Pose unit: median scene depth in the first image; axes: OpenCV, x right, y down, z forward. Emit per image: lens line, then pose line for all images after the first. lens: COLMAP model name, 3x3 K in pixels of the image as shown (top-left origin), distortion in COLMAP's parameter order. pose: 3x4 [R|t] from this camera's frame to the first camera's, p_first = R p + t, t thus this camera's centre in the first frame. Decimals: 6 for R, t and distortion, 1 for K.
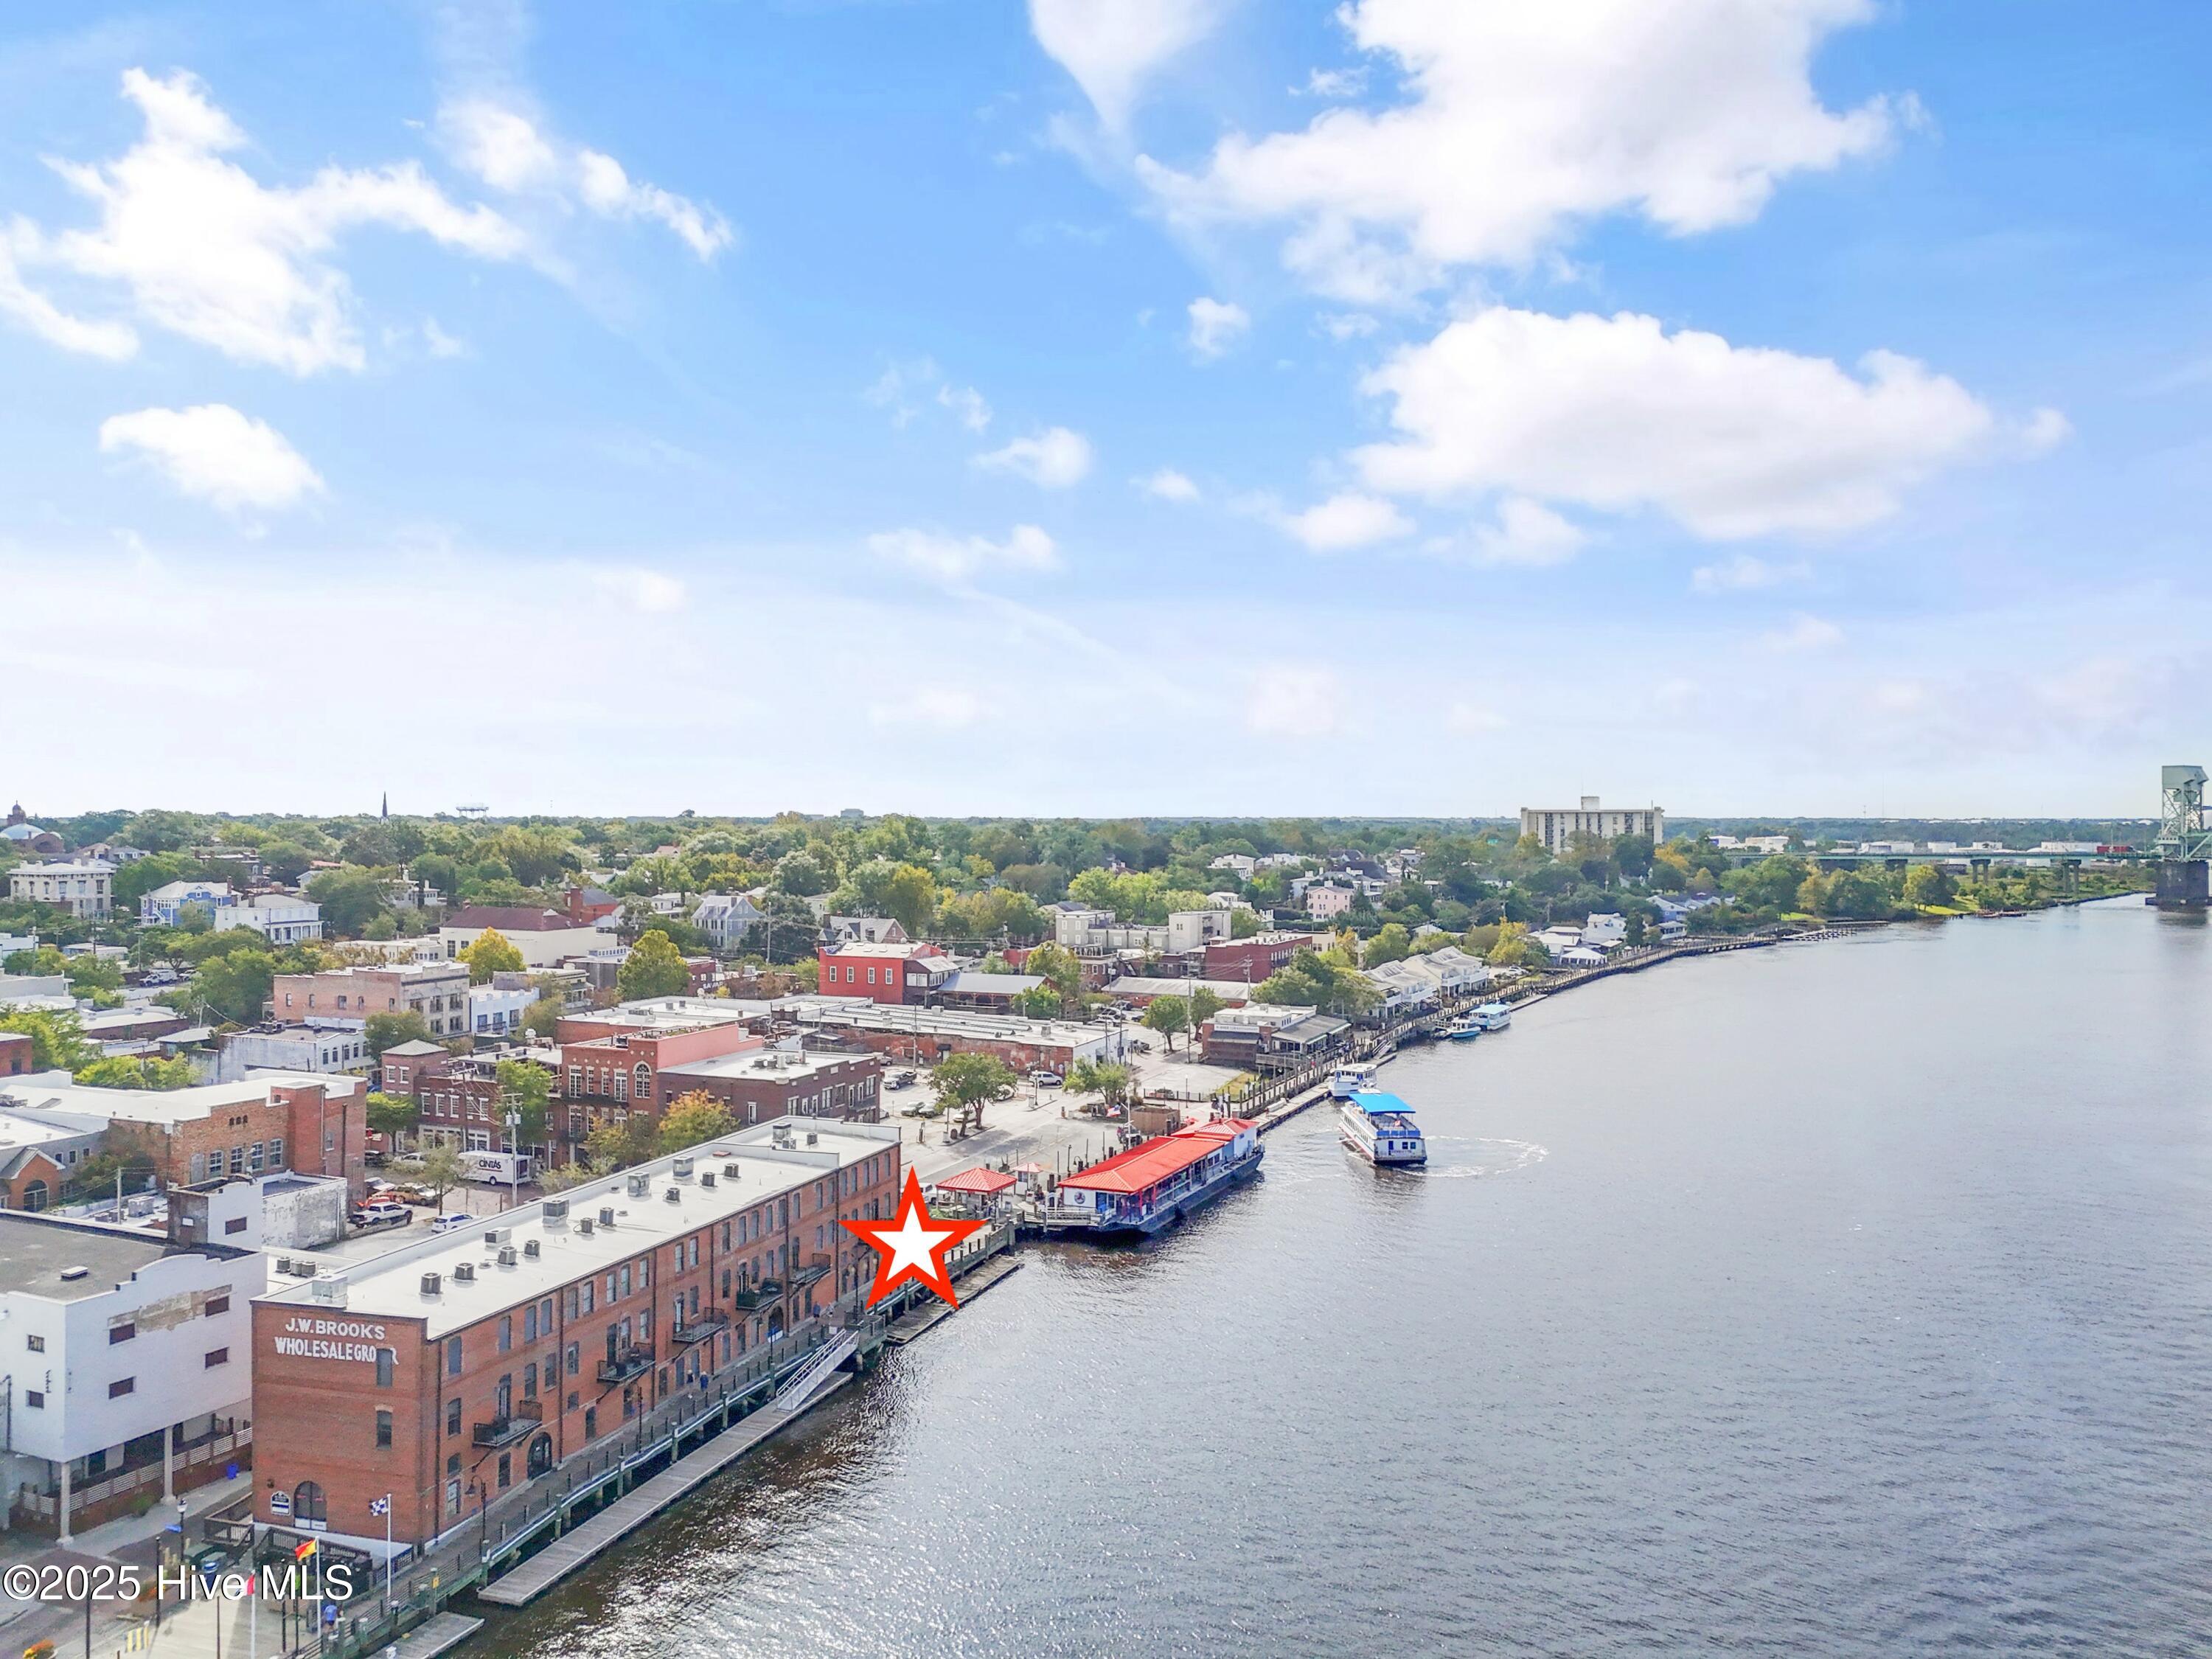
lens RADIAL K [[1616.2, 0, 1106.0], [0, 1616.2, 829.5], [0, 0, 1]] dist [0.099287, -0.109606]
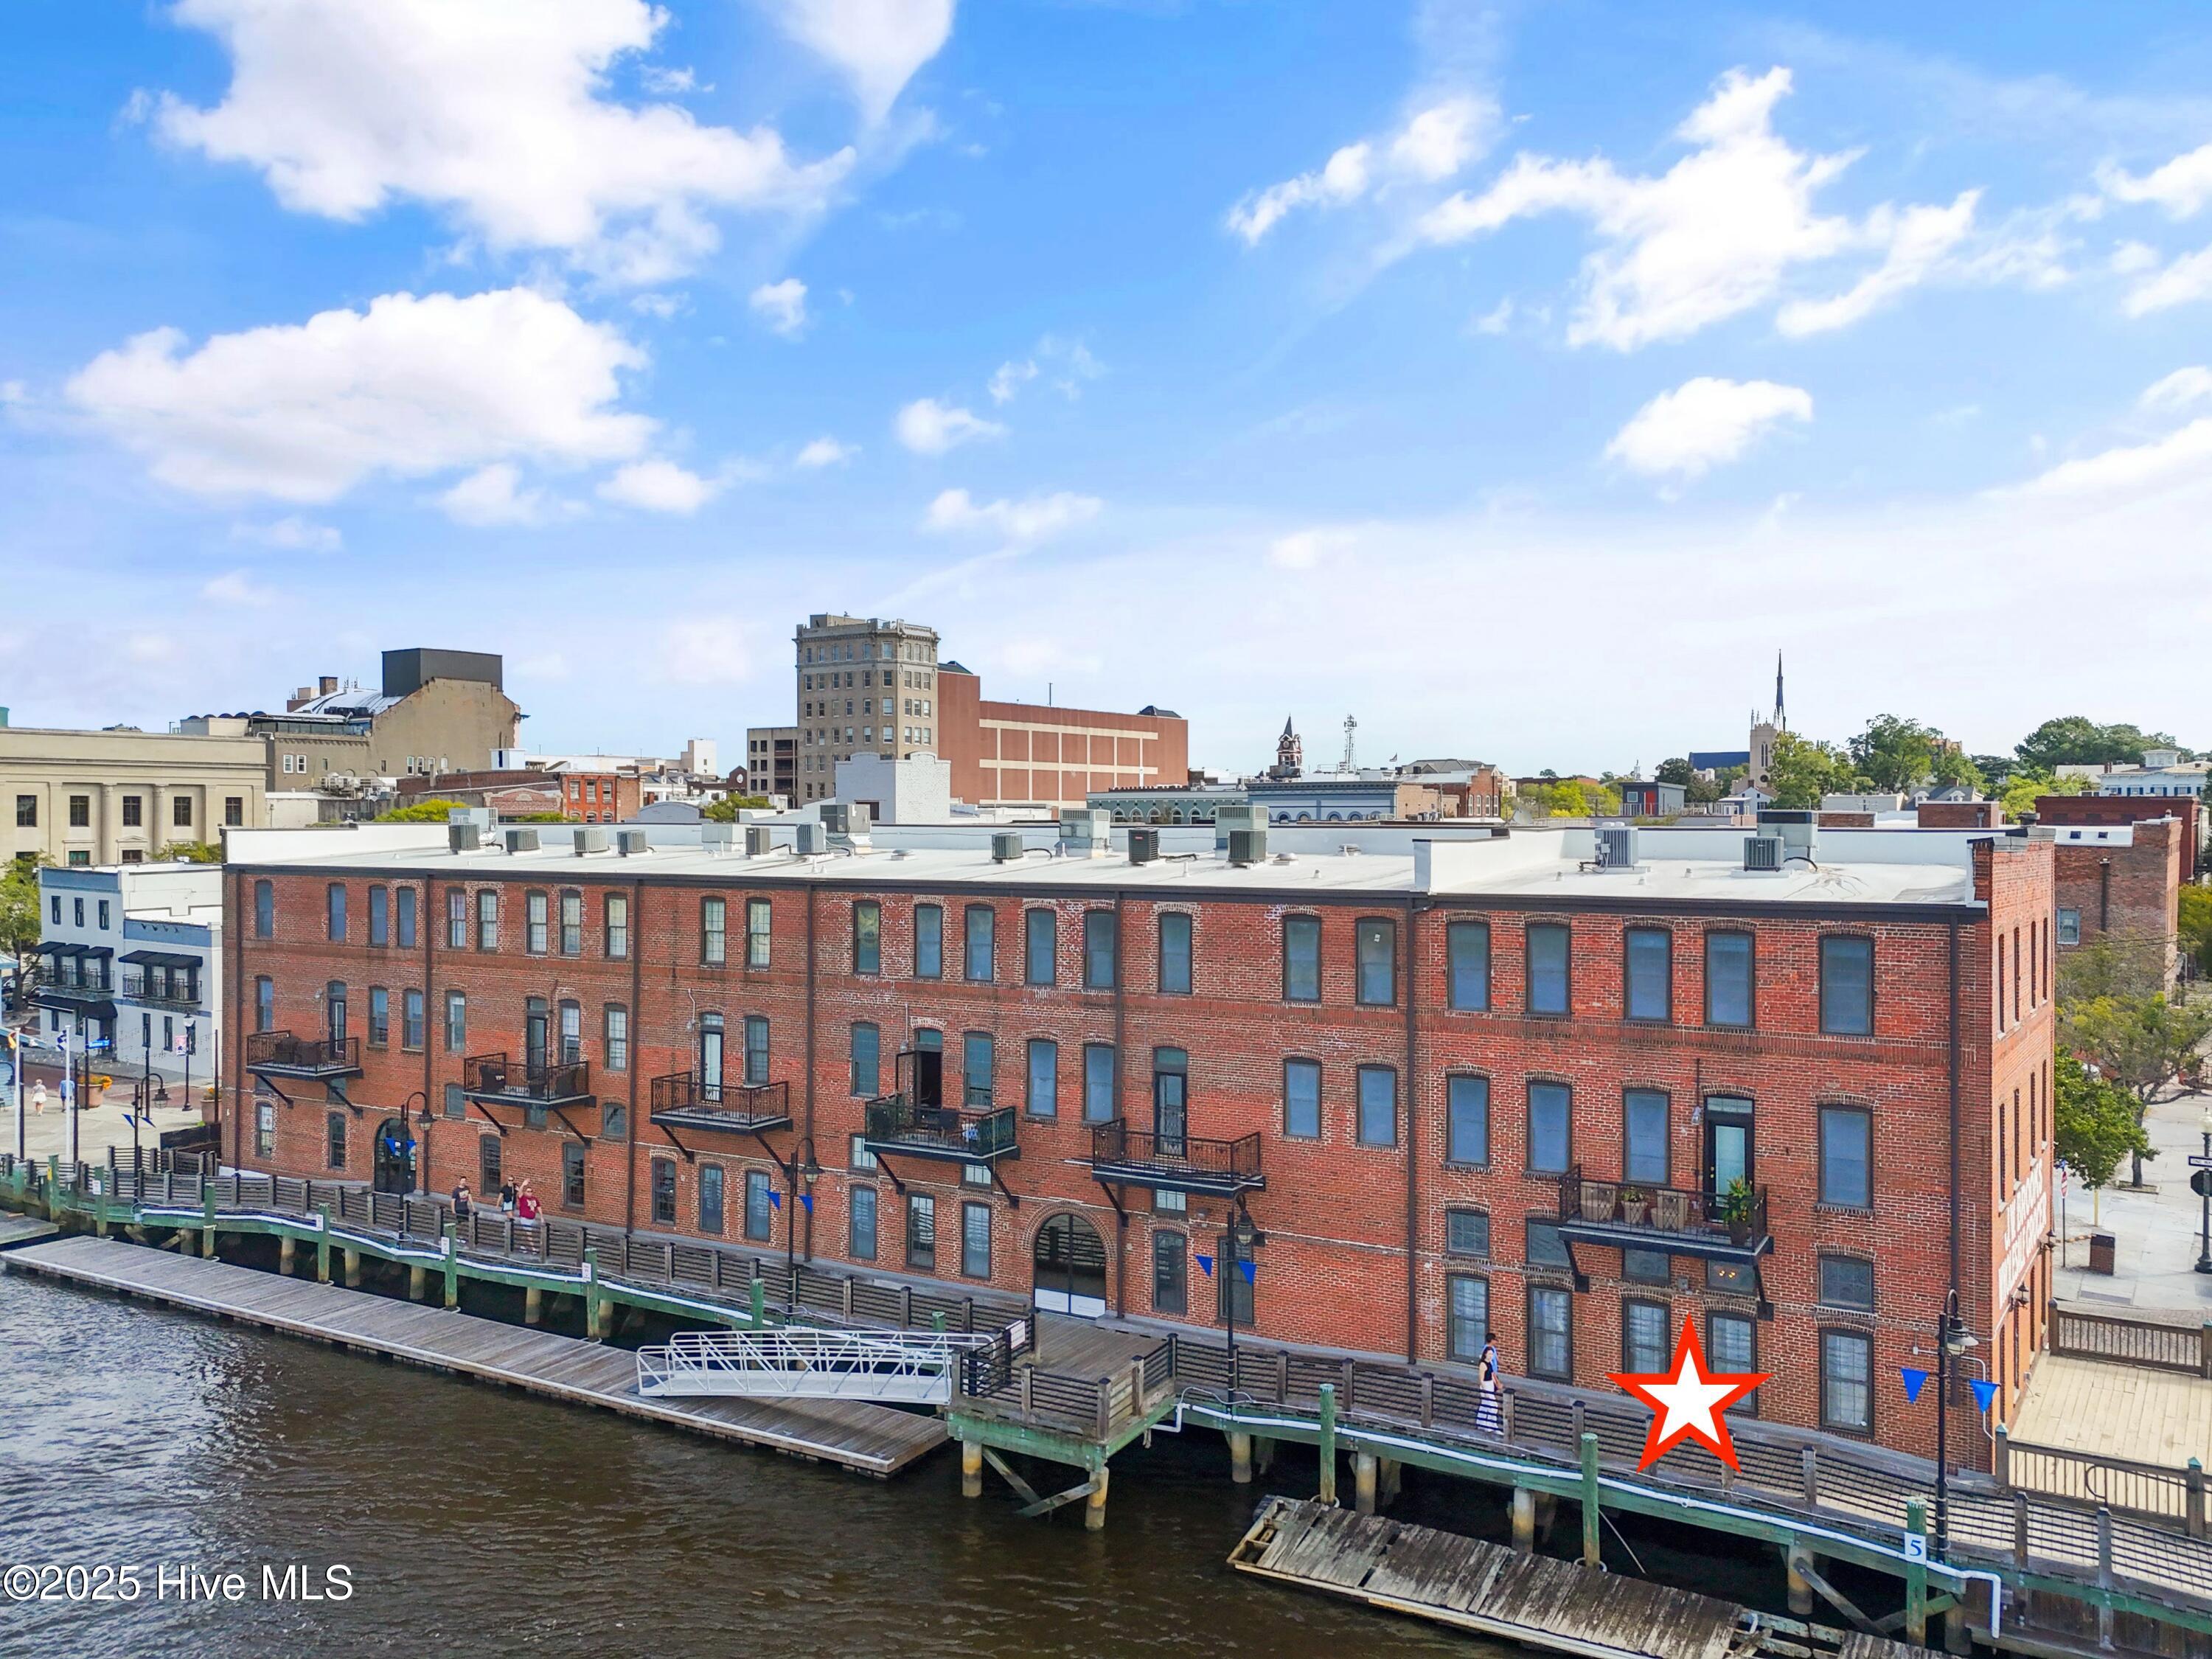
lens RADIAL K [[1619.9, 0, 1103.5], [0, 1619.9, 820.3], [0, 0, 1]] dist [0.086638, -0.087780]
pose [[-0.183414, 0.004290, -0.983026, 0.063393], [-0.007049, 0.999959, 0.005679, 0.100593], [0.983011, 0.007971, -0.183376, 0.517089]]
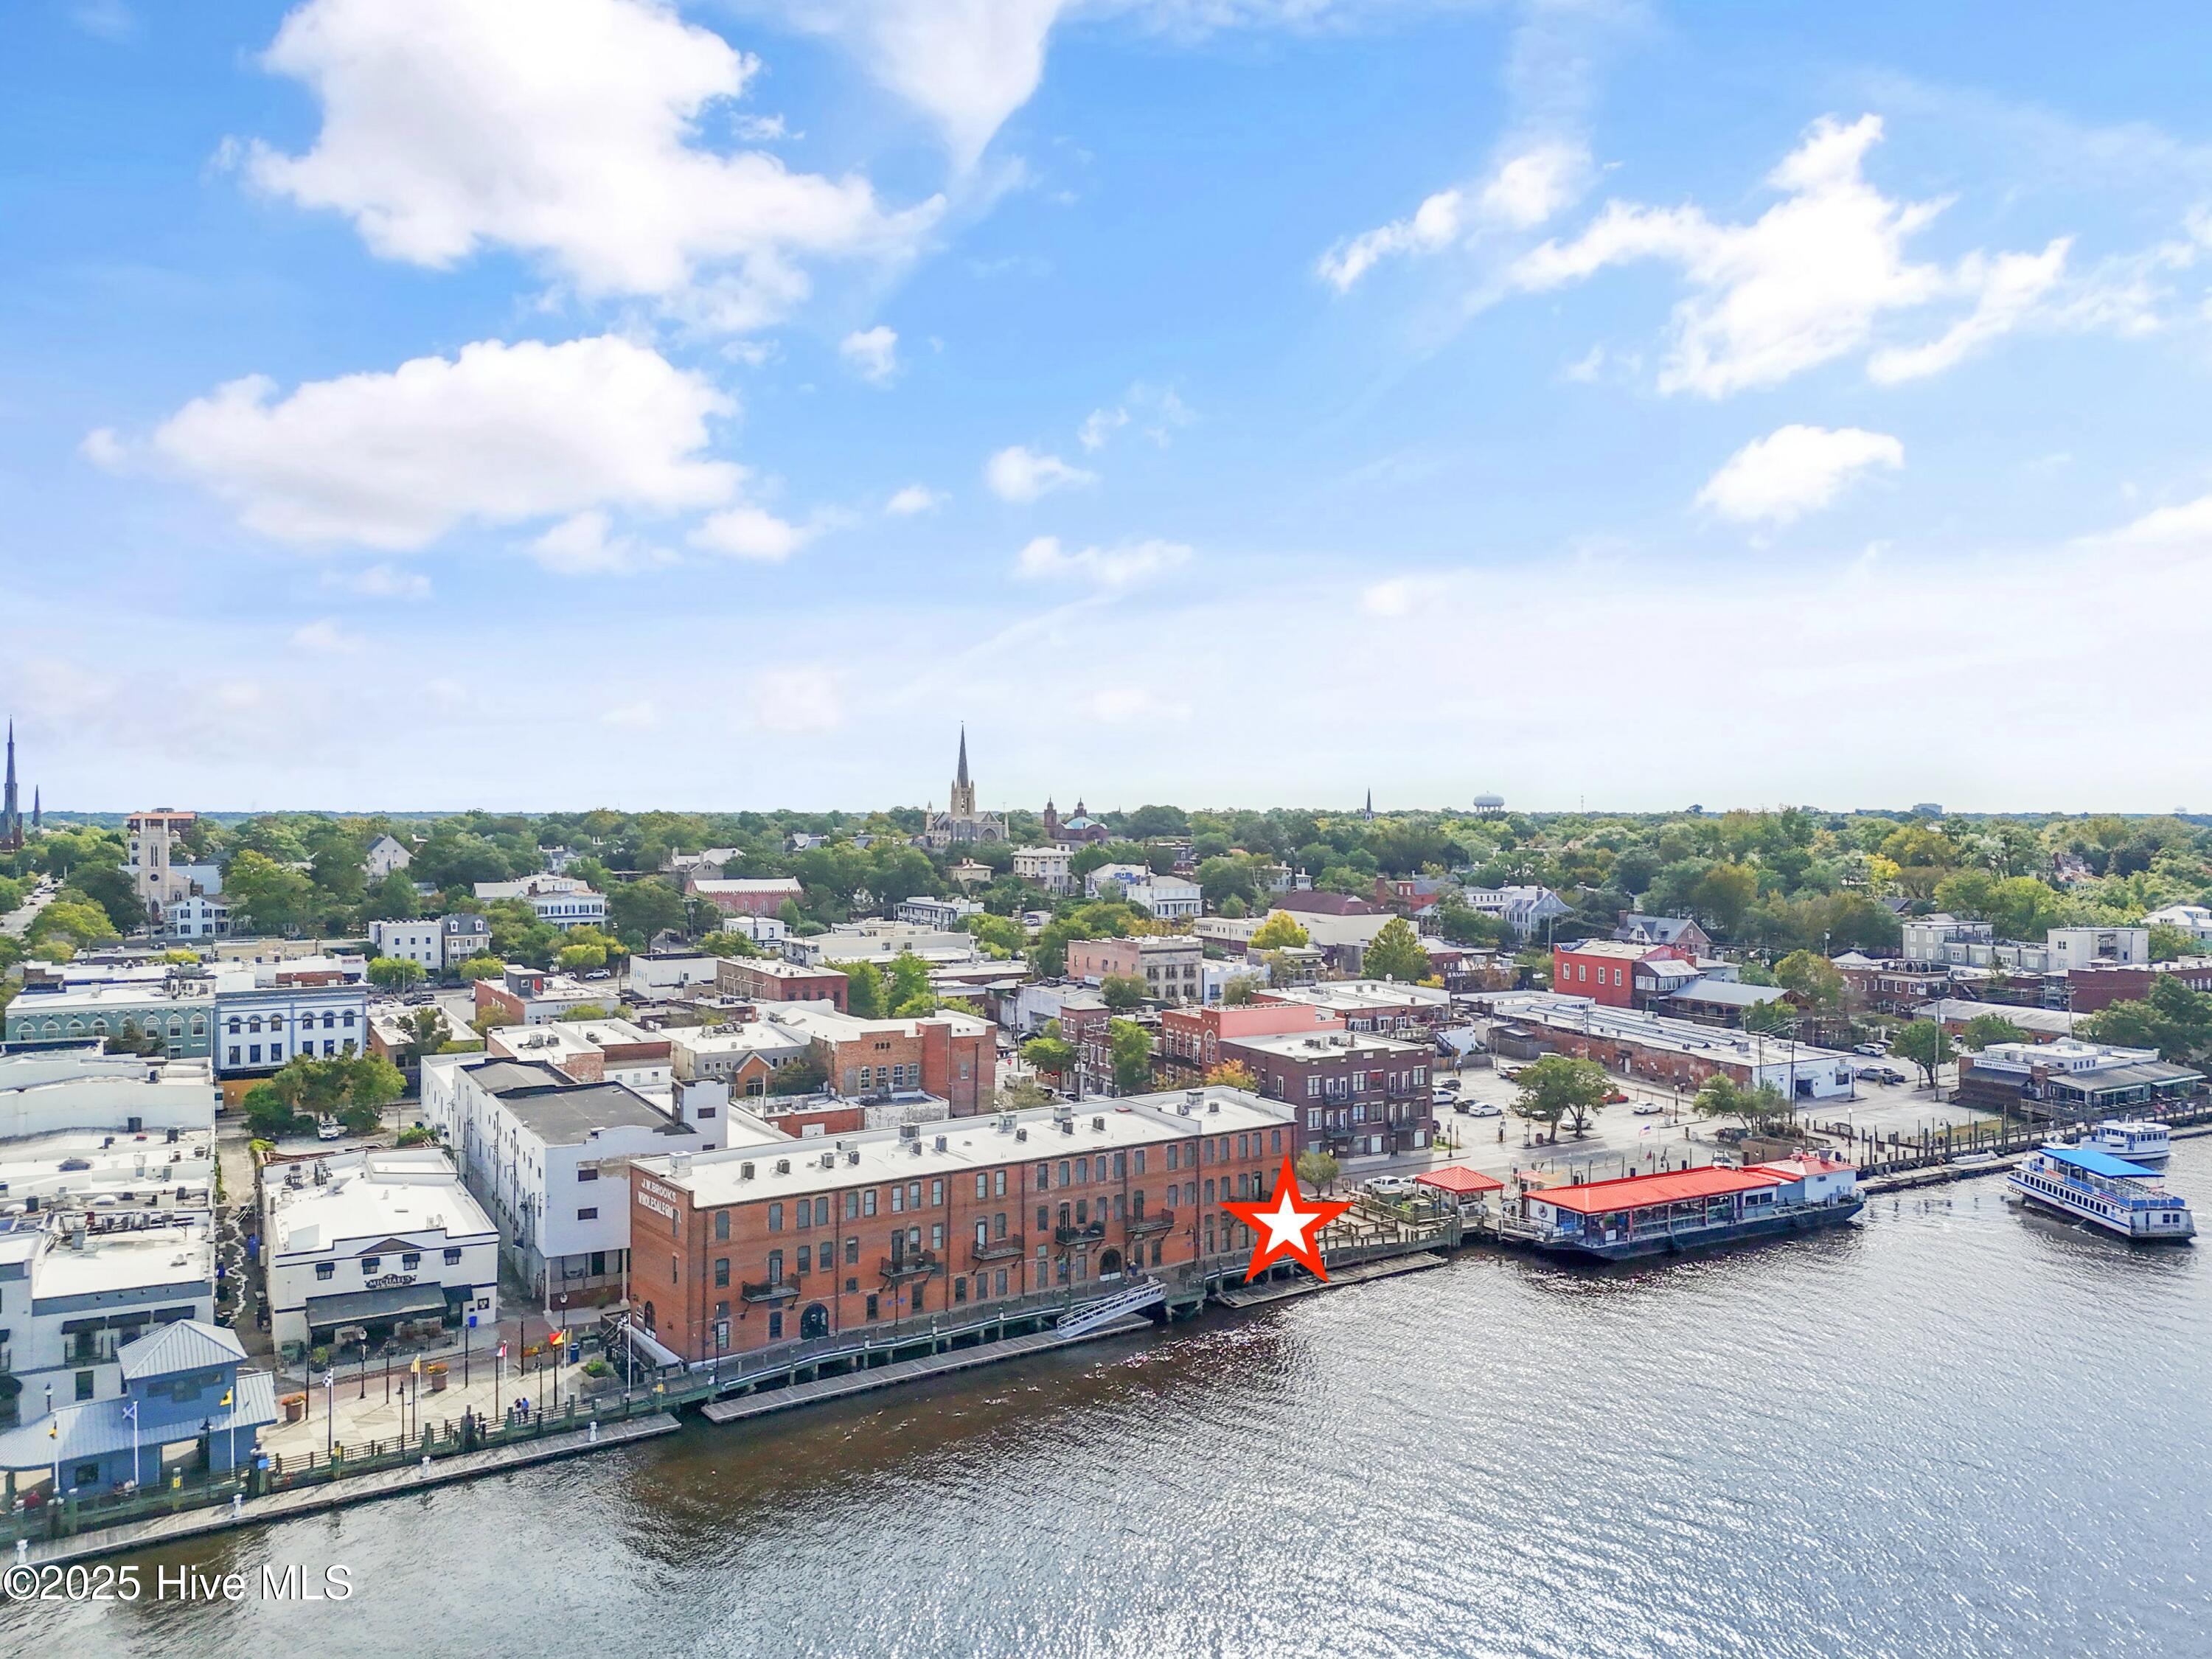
lens RADIAL K [[1616.2, 0, 1106.0], [0, 1616.2, 829.5], [0, 0, 1]] dist [0.099287, -0.109606]
pose [[0.807589, 0.007883, -0.589693, 0.215334], [-0.006132, 0.999969, 0.004970, 0.000723], [0.589713, -0.000398, 0.807613, 0.051197]]
